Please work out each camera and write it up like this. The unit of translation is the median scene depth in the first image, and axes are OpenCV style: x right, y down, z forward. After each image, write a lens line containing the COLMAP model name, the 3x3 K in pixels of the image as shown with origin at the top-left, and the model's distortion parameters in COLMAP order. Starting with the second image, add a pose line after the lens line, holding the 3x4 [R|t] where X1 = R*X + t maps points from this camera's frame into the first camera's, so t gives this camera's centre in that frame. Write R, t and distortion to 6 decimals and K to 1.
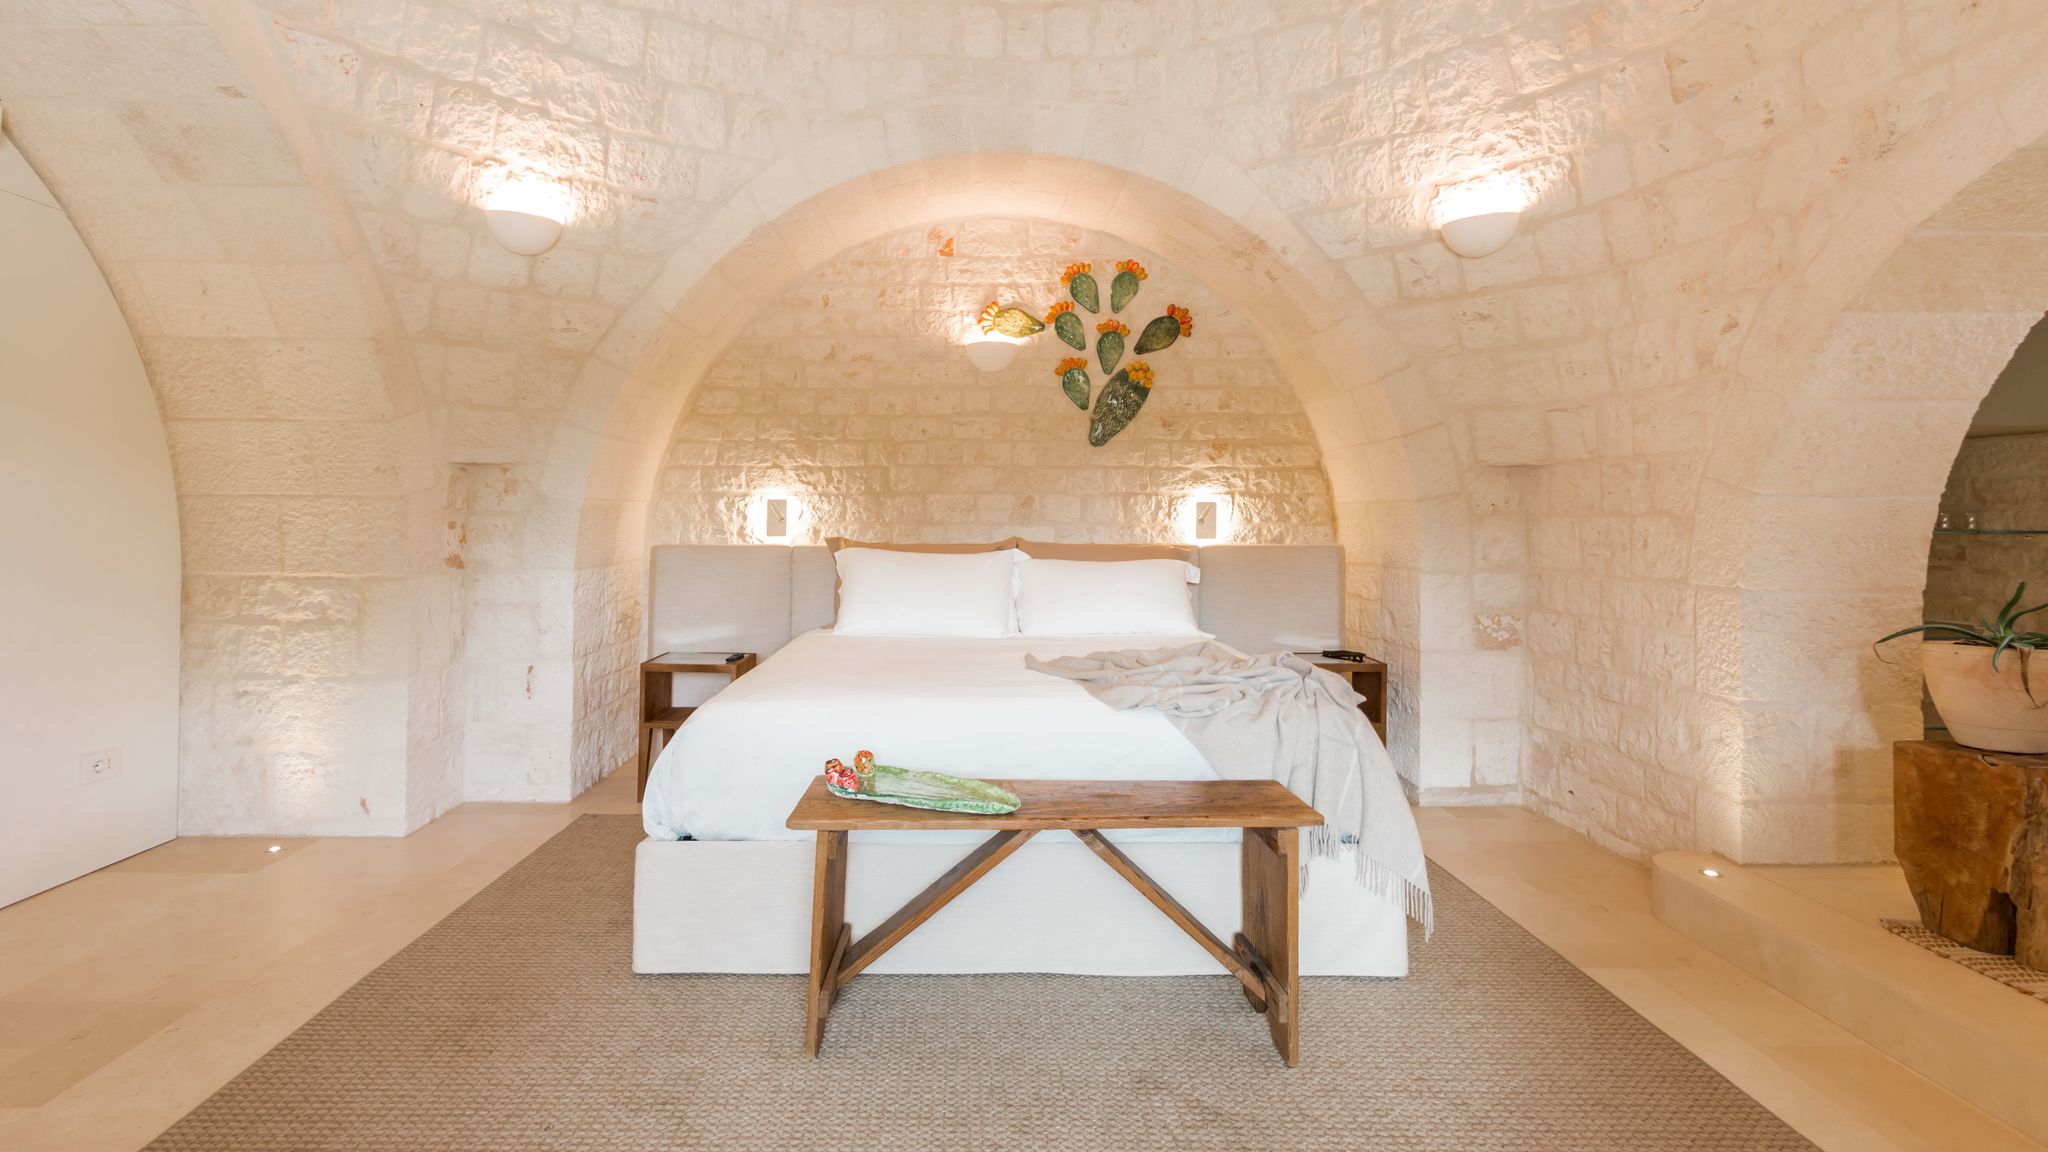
lens RADIAL K [[967.2, 0, 977.6], [0, 967.2, 517.9], [0, 0, 1]] dist [0.004073, -0.000945]
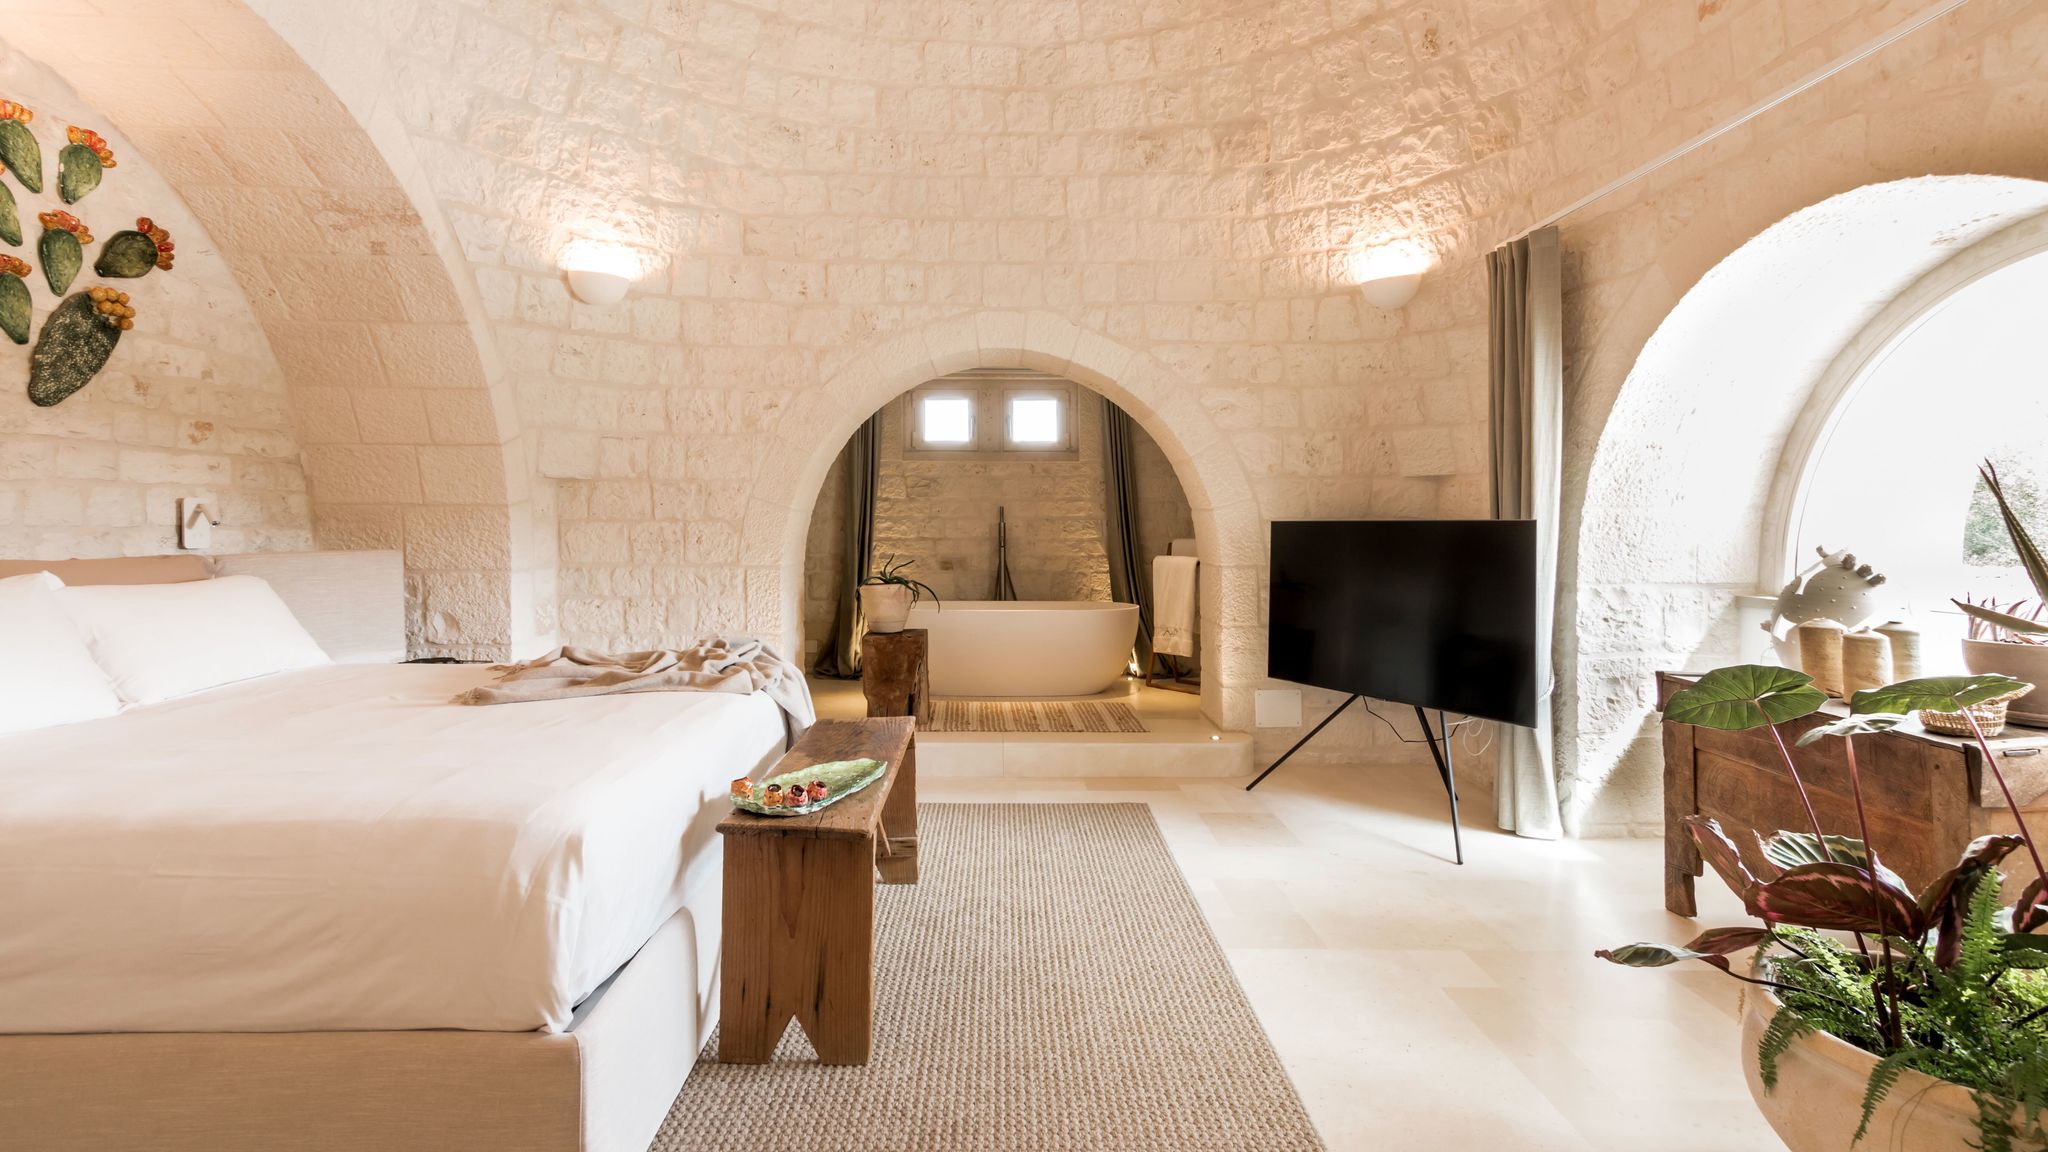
lens RADIAL K [[967.2, 0, 990.0], [0, 967.2, 528.5], [0, 0, 1]] dist [0.004073, -0.000945]
pose [[-0.011780, -0.003374, 0.999925, -0.720281], [-0.004512, 0.999984, 0.003321, 0.001915], [-0.999920, -0.004472, -0.011795, 0.542847]]
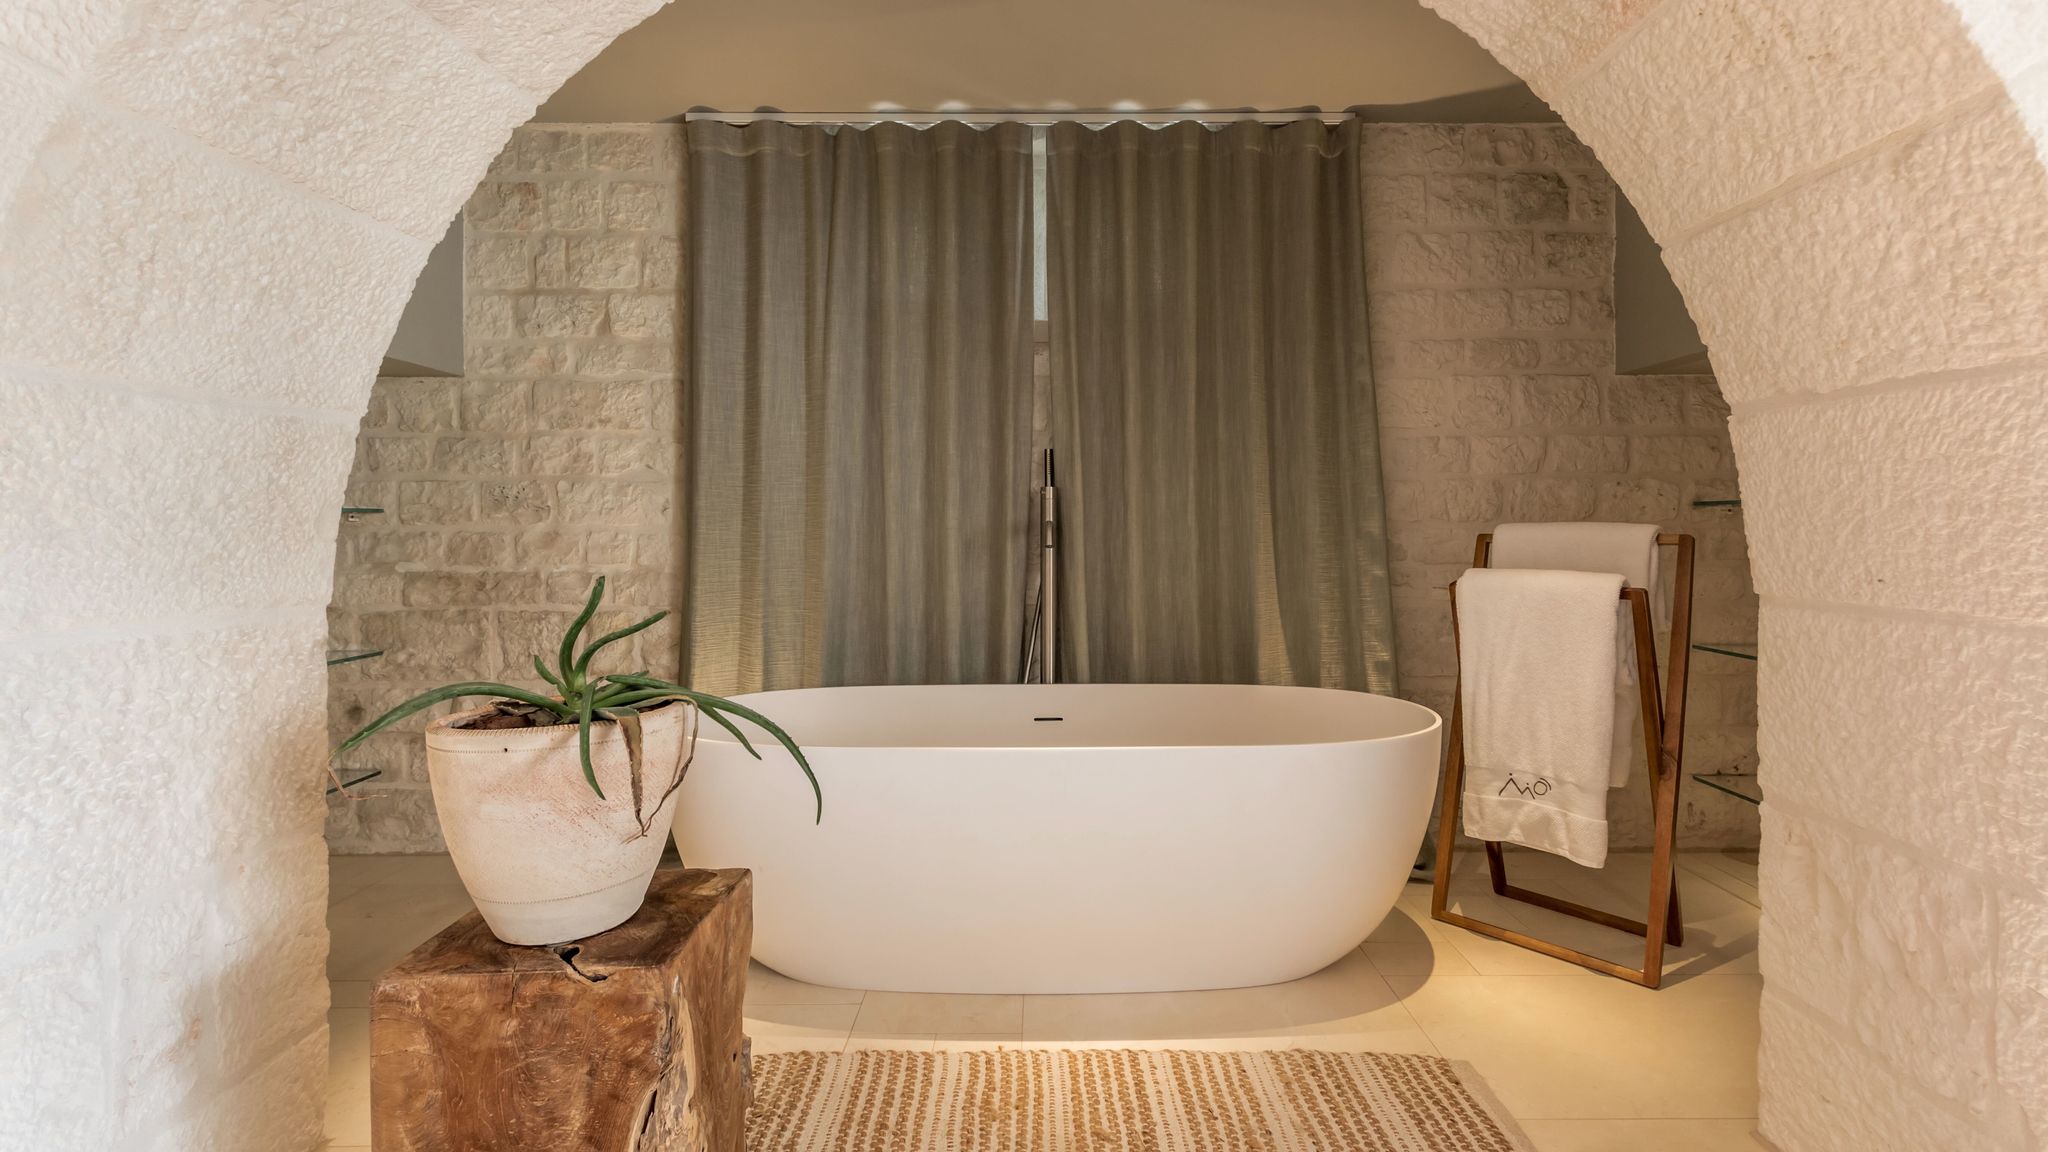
lens RADIAL K [[967.2, 0, 1023.0], [0, 967.2, 531.9], [0, 0, 1]] dist [0.004073, -0.000945]
pose [[0.002954, -0.008686, 0.999958, 0.379266], [0.000451, 0.999962, 0.008684, 0.025400], [-0.999996, 0.000425, 0.002957, 0.511237]]
